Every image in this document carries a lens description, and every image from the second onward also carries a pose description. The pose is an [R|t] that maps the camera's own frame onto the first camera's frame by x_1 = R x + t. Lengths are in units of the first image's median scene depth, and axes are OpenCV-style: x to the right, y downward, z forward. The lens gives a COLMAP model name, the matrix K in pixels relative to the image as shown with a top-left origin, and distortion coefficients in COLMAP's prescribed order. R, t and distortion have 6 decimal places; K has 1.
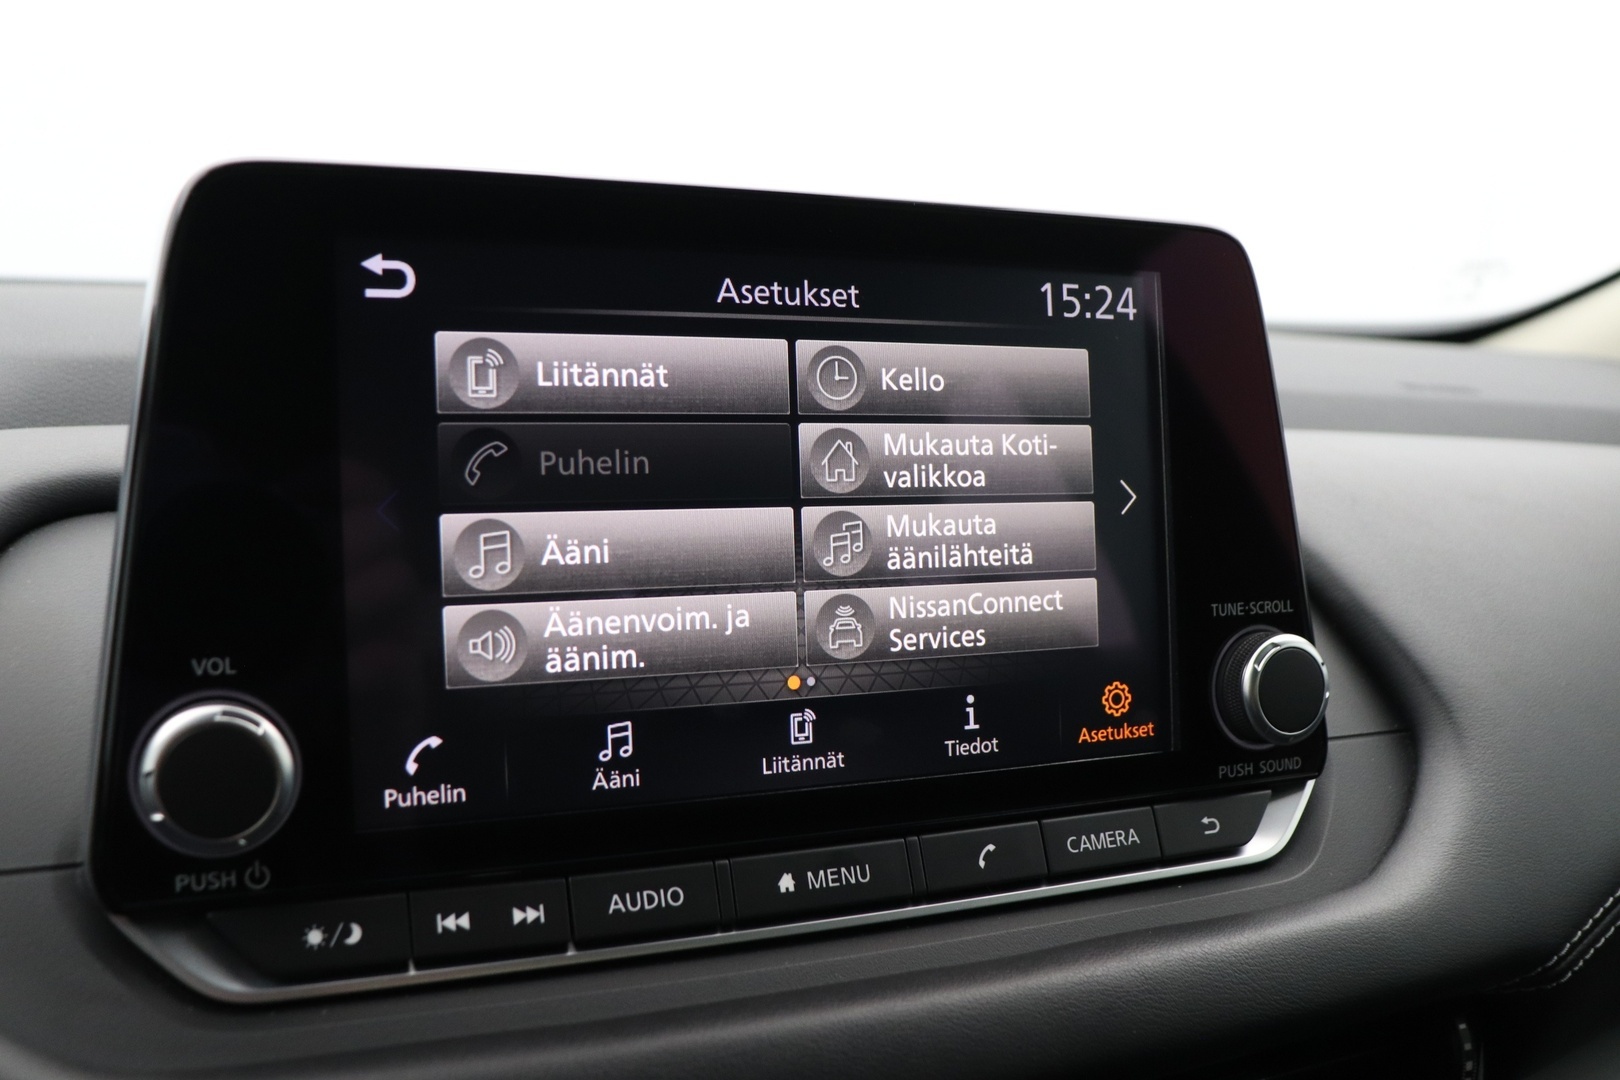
lens RADIAL K [[1566.8, 0, 807.6], [0, 1566.8, 548.4], [0, 0, 1]] dist [-0.142138, 0.000000]
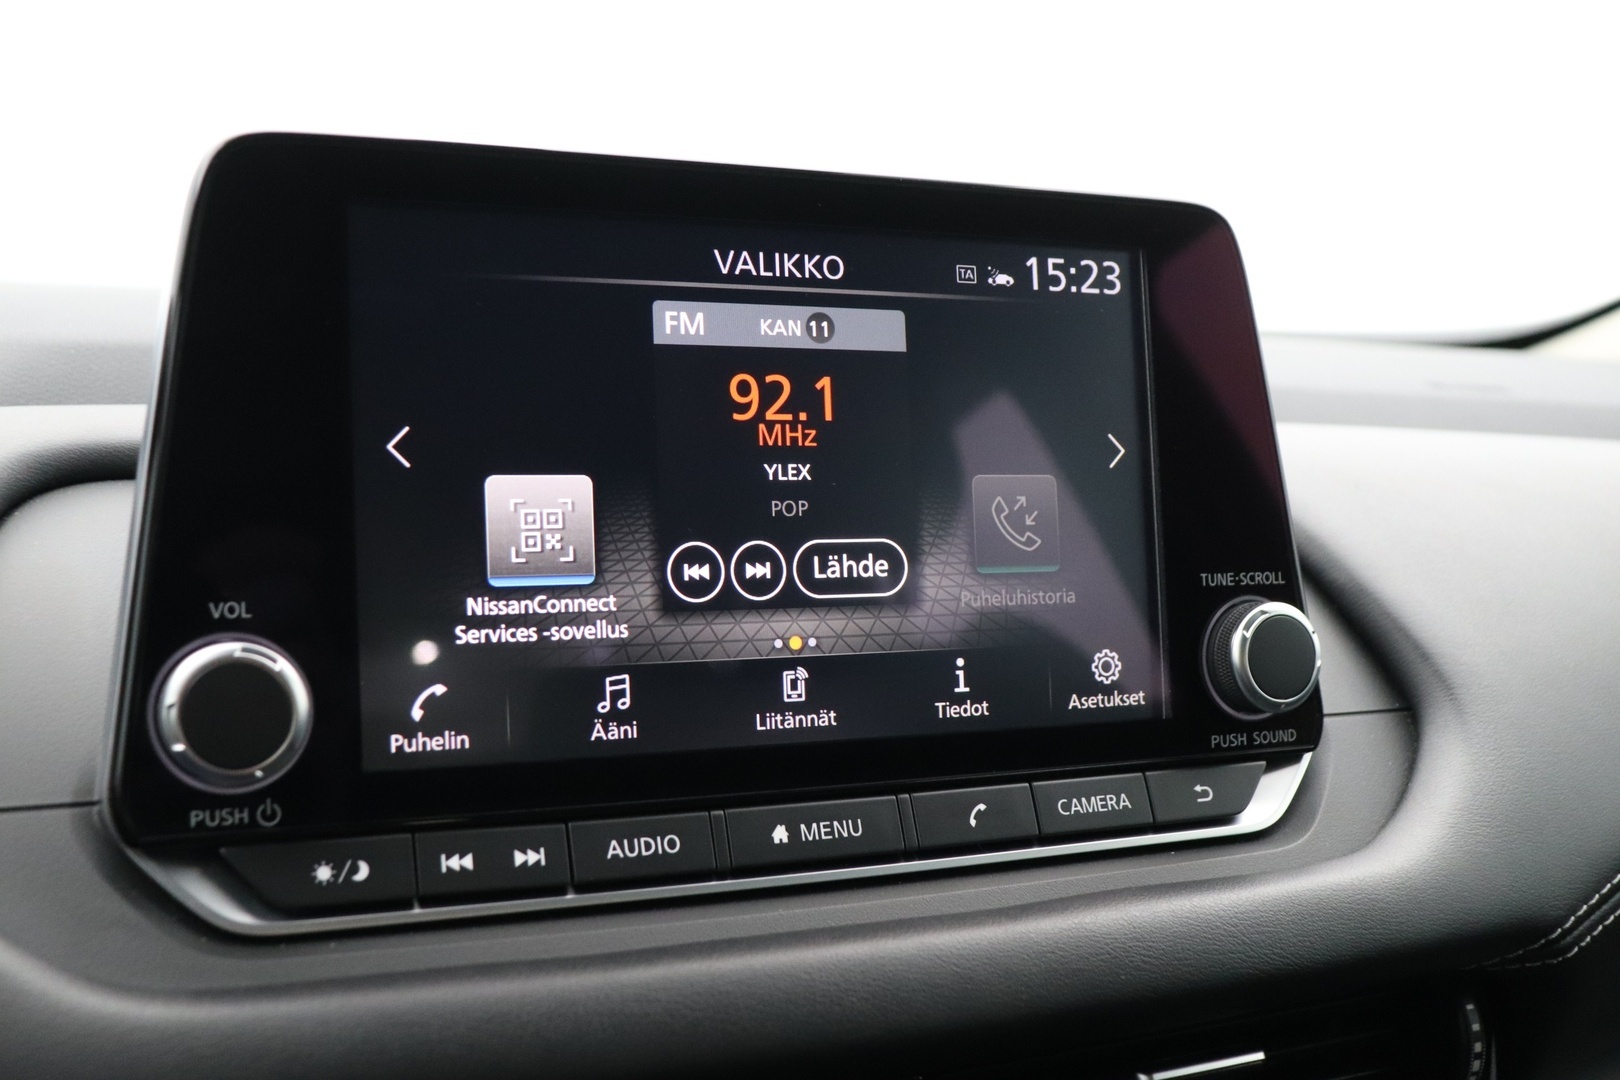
lens RADIAL K [[1778.4, 0, 813.5], [0, 1778.4, 532.8], [0, 0, 1]] dist [-0.127304, 0.000000]
pose [[0.999973, -0.005752, 0.004481, 0.004244], [0.005950, 0.998941, -0.045633, 0.068332], [-0.004214, 0.045659, 0.998948, -0.167245]]
